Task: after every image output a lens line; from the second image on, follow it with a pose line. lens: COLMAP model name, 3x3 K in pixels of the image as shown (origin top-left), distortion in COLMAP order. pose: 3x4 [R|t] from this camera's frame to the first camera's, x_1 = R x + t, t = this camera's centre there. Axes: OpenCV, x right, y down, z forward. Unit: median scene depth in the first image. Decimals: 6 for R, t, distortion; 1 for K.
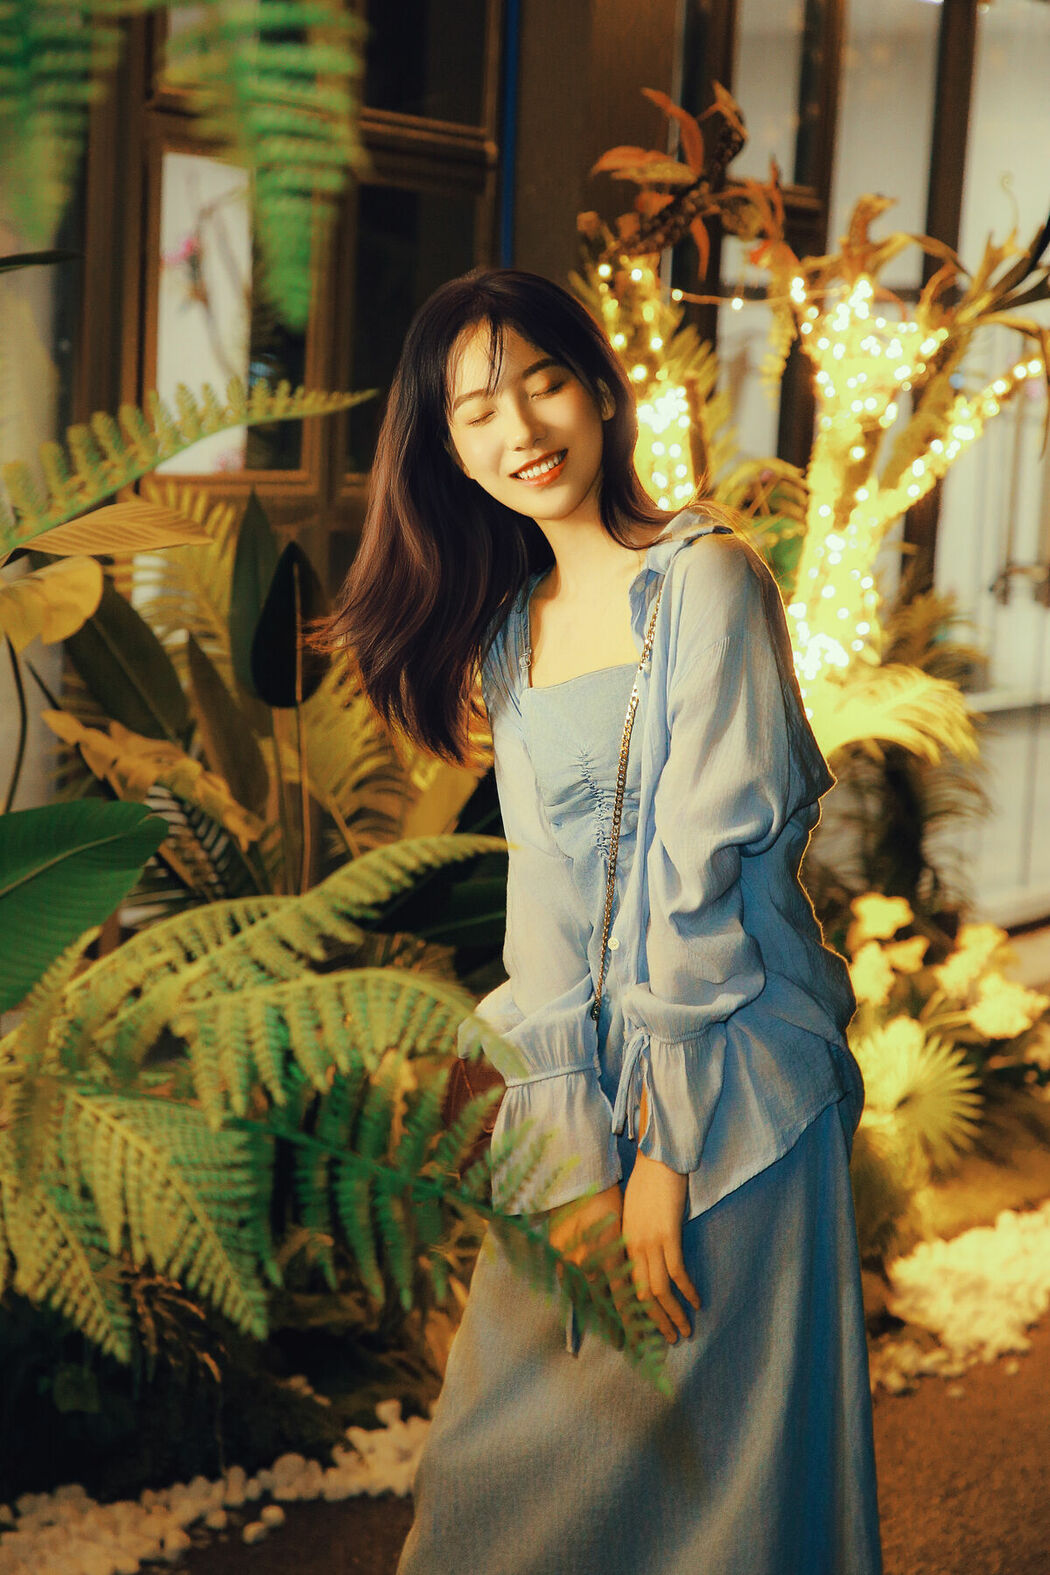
lens RADIAL K [[3761.3, 0, 523.5], [0, 3761.3, 748.0], [0, 0, 1]] dist [0.460841, 0.793226]
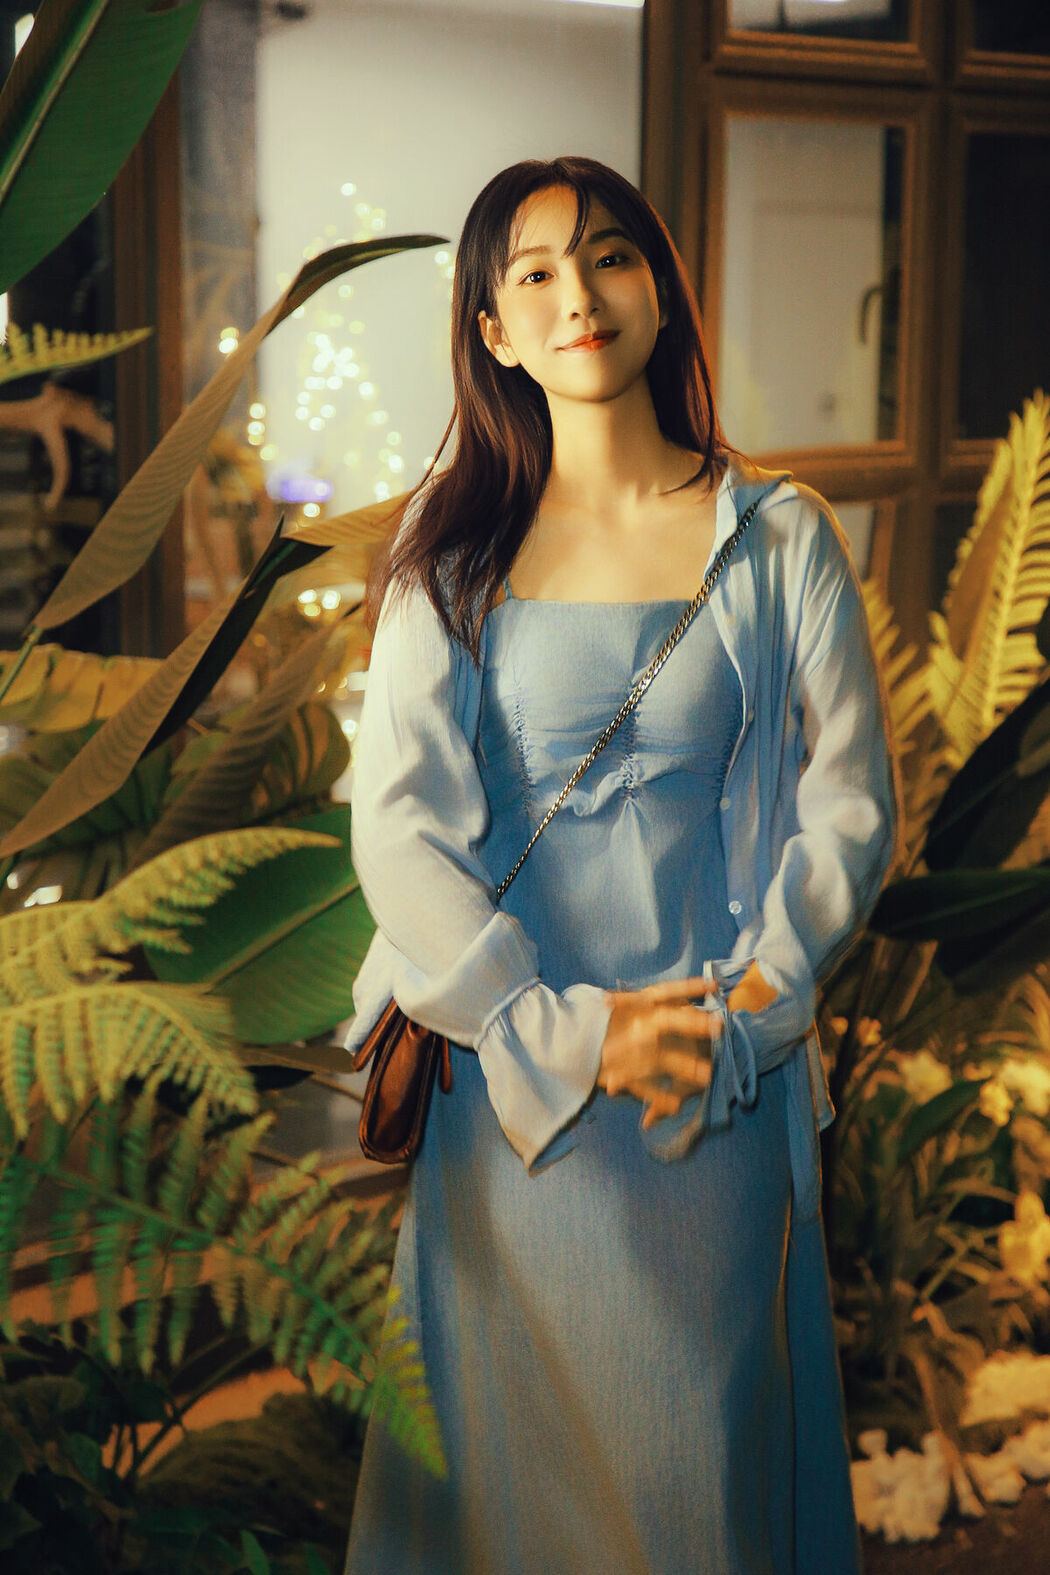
lens RADIAL K [[3748.7, 0, 525.0], [0, 3748.7, 787.5], [0, 0, 1]] dist [0.241120, 0.664005]
pose [[0.957971, -0.014494, -0.286498, 0.159294], [0.018072, 0.999788, 0.009848, 0.002849], [0.286295, -0.014611, 0.958030, 0.094179]]
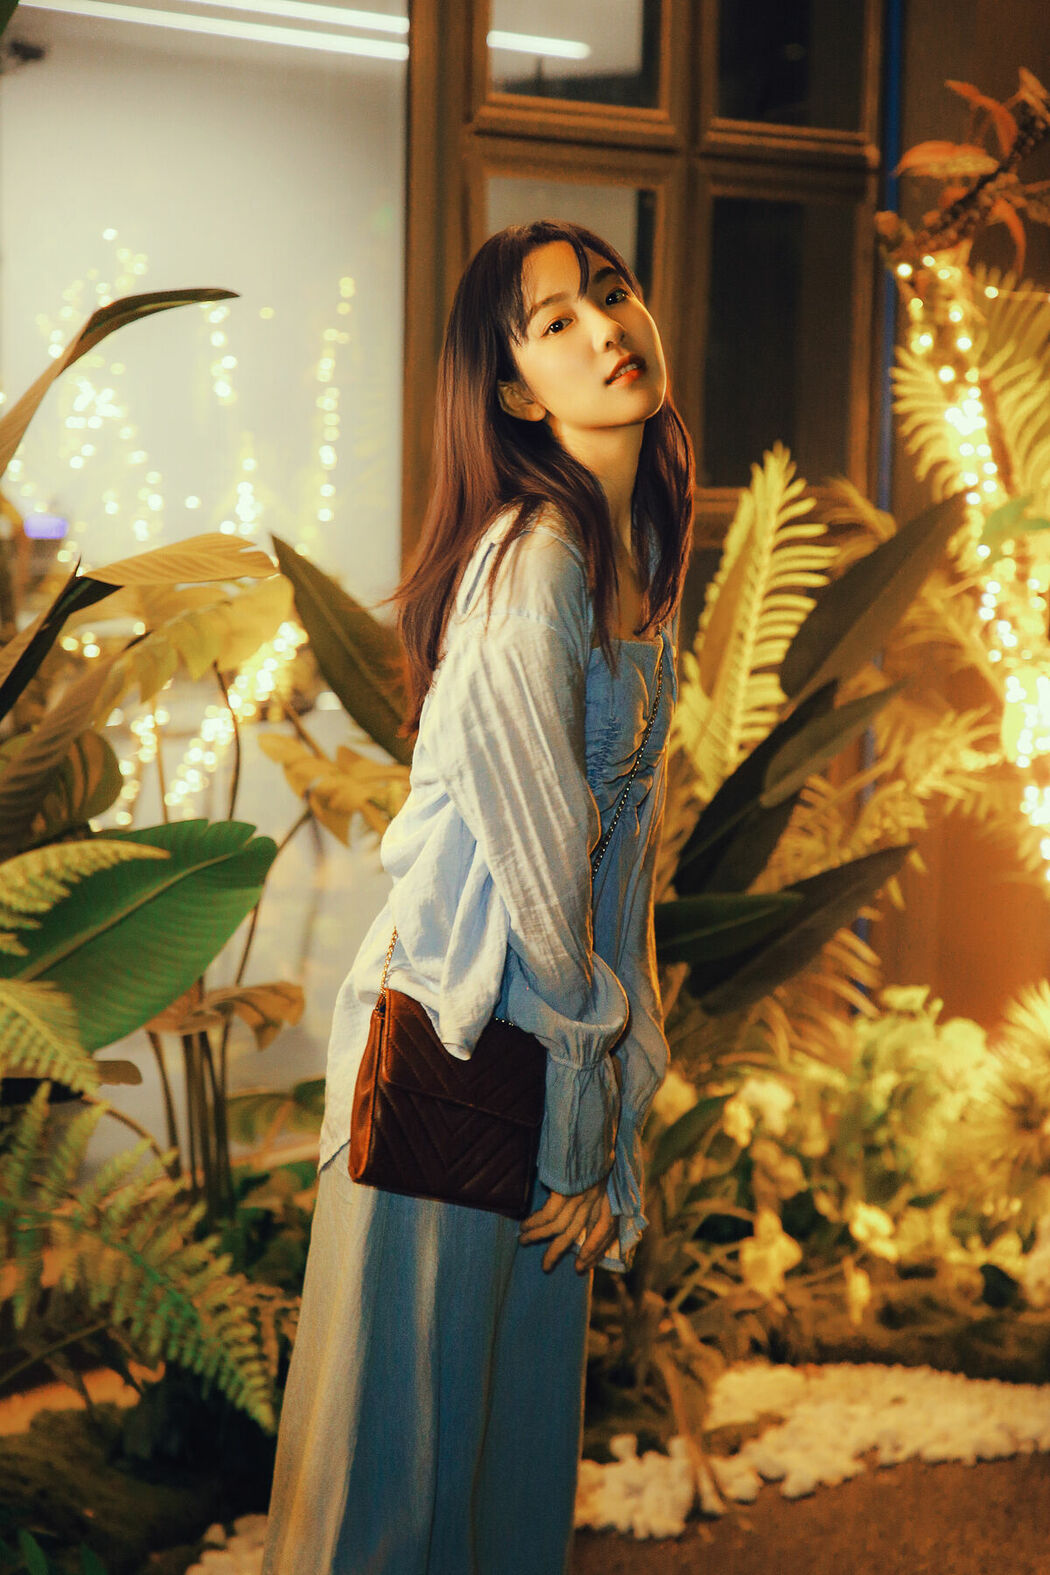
lens RADIAL K [[3767.3, 0, 527.3], [0, 3767.3, 734.5], [0, 0, 1]] dist [0.505835, -0.744676]
pose [[0.976493, -0.014437, -0.215065, 0.162356], [0.011696, 0.999833, -0.014010, 0.005680], [0.215231, 0.011165, 0.976499, 0.038383]]
